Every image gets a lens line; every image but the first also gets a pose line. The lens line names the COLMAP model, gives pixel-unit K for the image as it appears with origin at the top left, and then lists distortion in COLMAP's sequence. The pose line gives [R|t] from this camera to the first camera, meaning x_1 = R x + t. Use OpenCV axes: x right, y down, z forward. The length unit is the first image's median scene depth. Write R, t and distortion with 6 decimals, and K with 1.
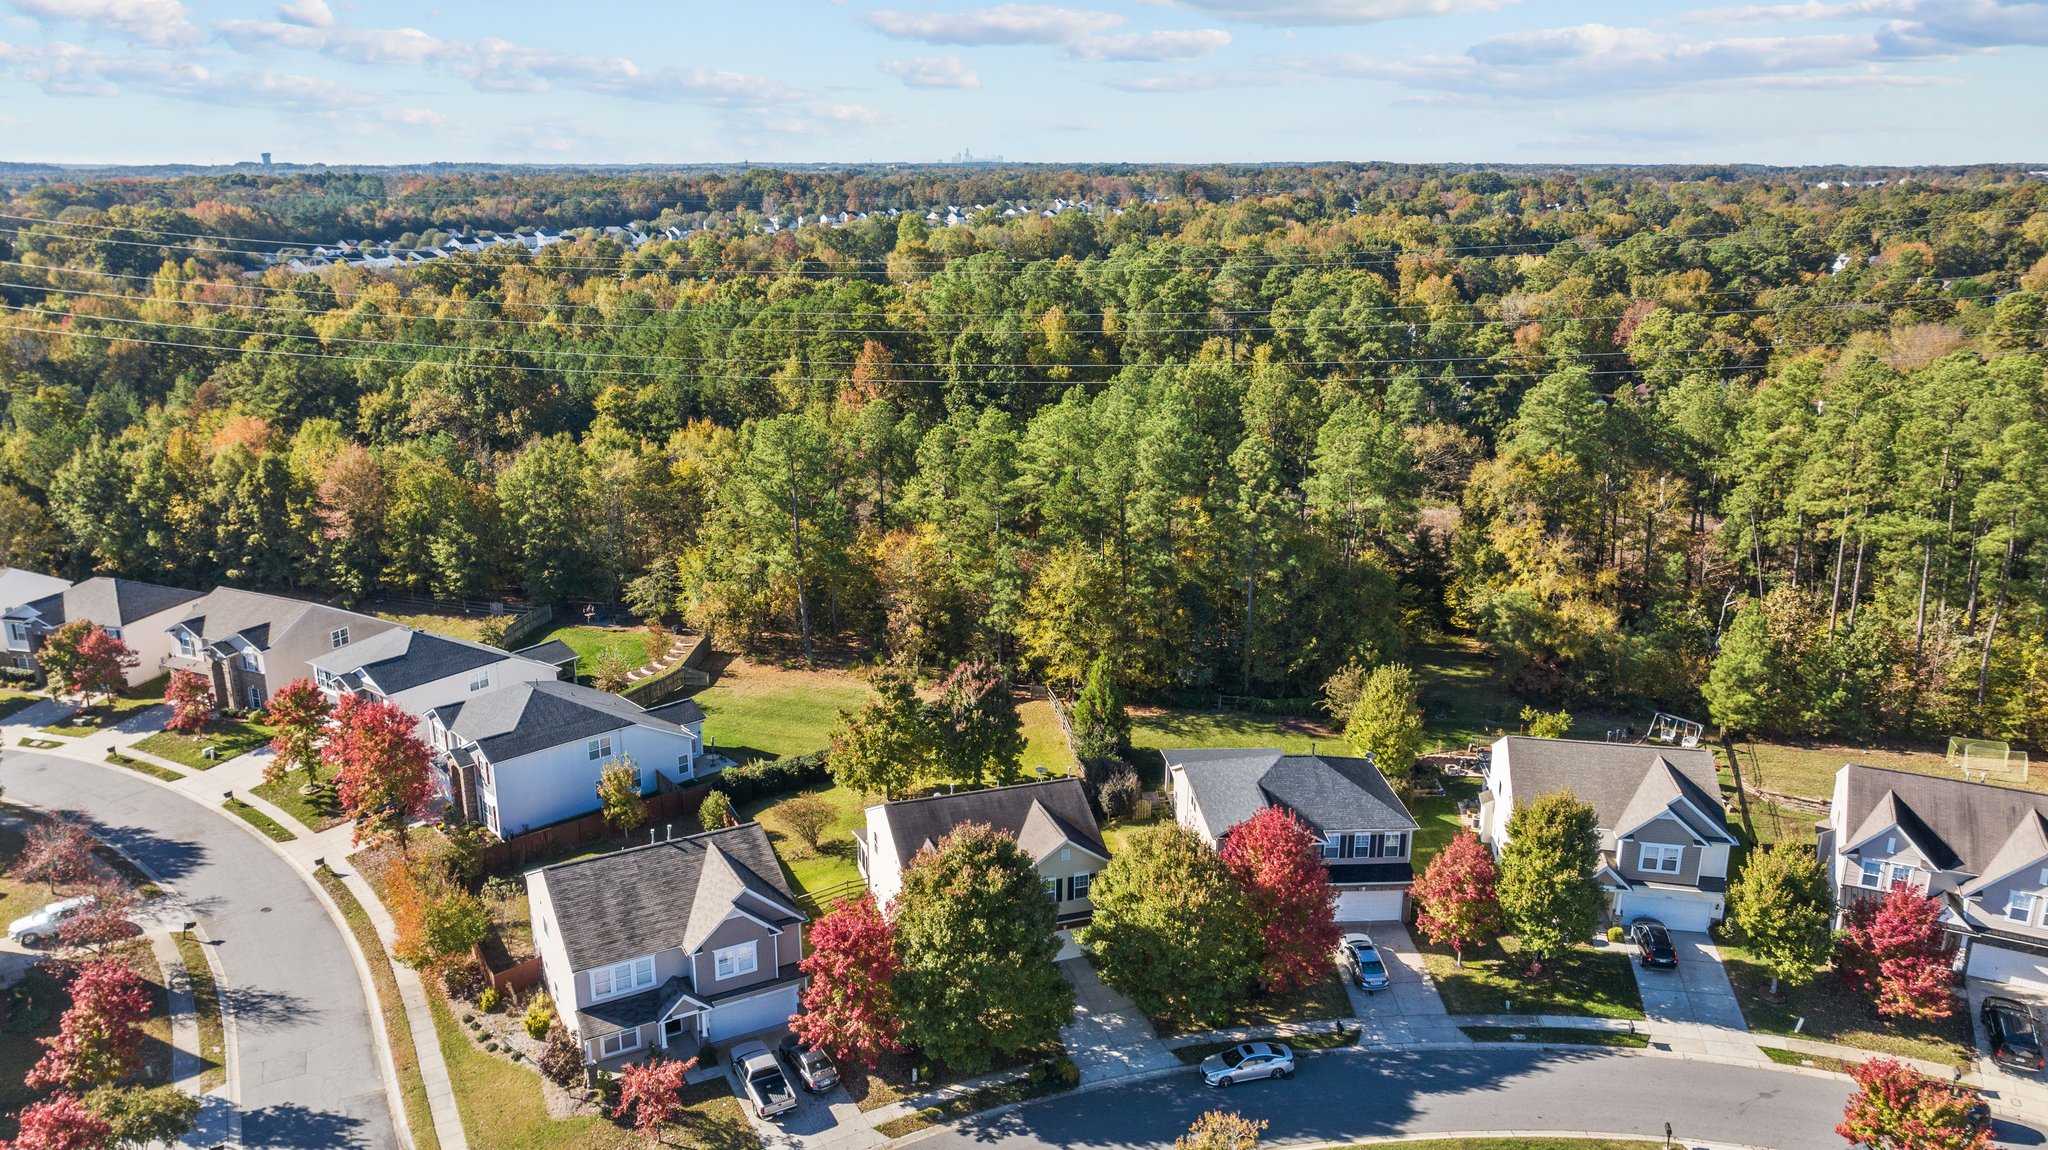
lens RADIAL K [[1405.6, 0, 1024.0], [0, 1405.6, 575.0], [0, 0, 1]] dist [0.008527, -0.055534]
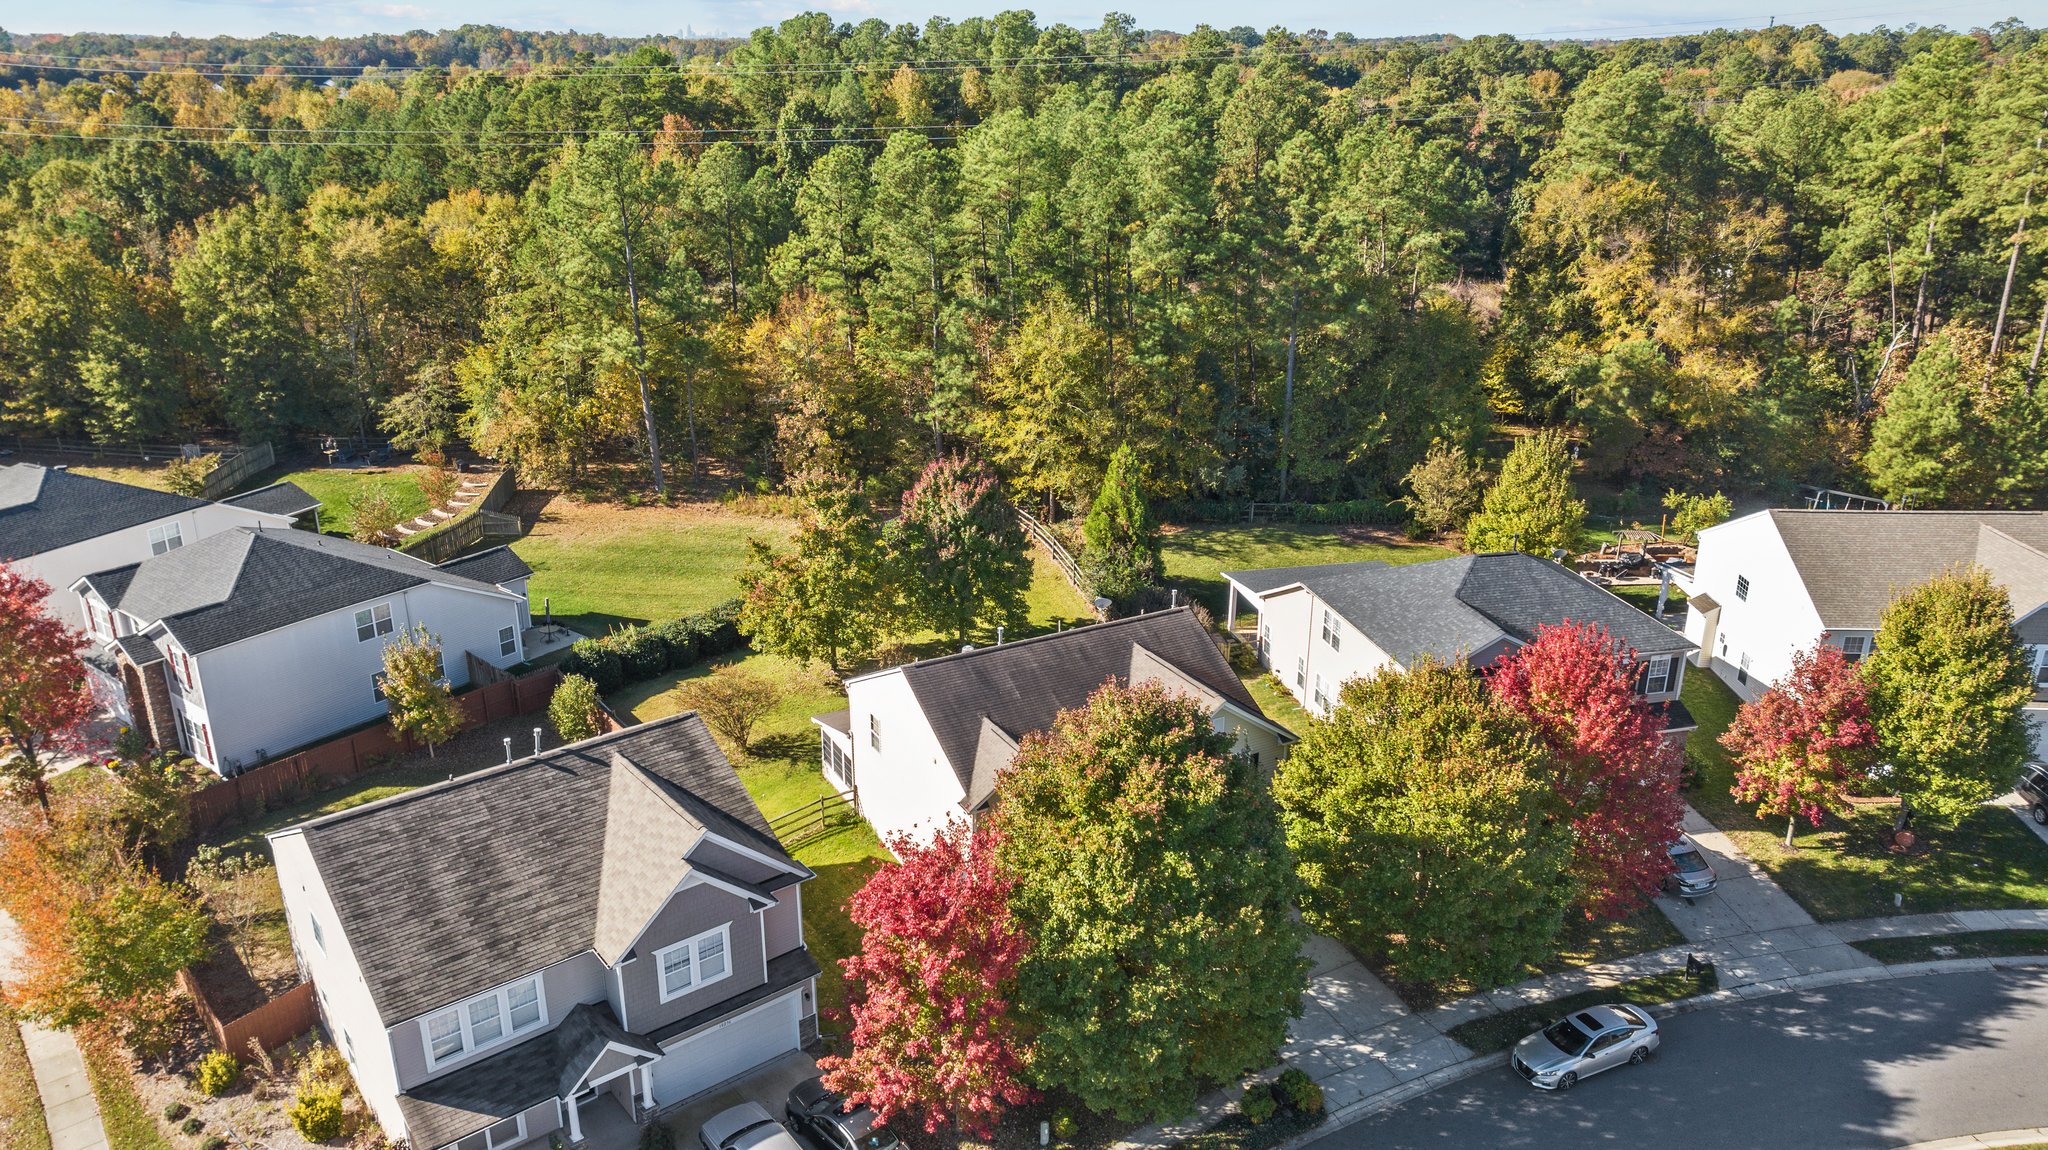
lens RADIAL K [[1422.3, 0, 1024.0], [0, 1422.3, 575.0], [0, 0, 1]] dist [-0.031008, 0.030672]
pose [[0.985200, -0.059928, 0.160591, -0.110836], [0.046167, 0.995042, 0.088092, 0.057684], [-0.165074, -0.079374, 0.983082, 0.316037]]
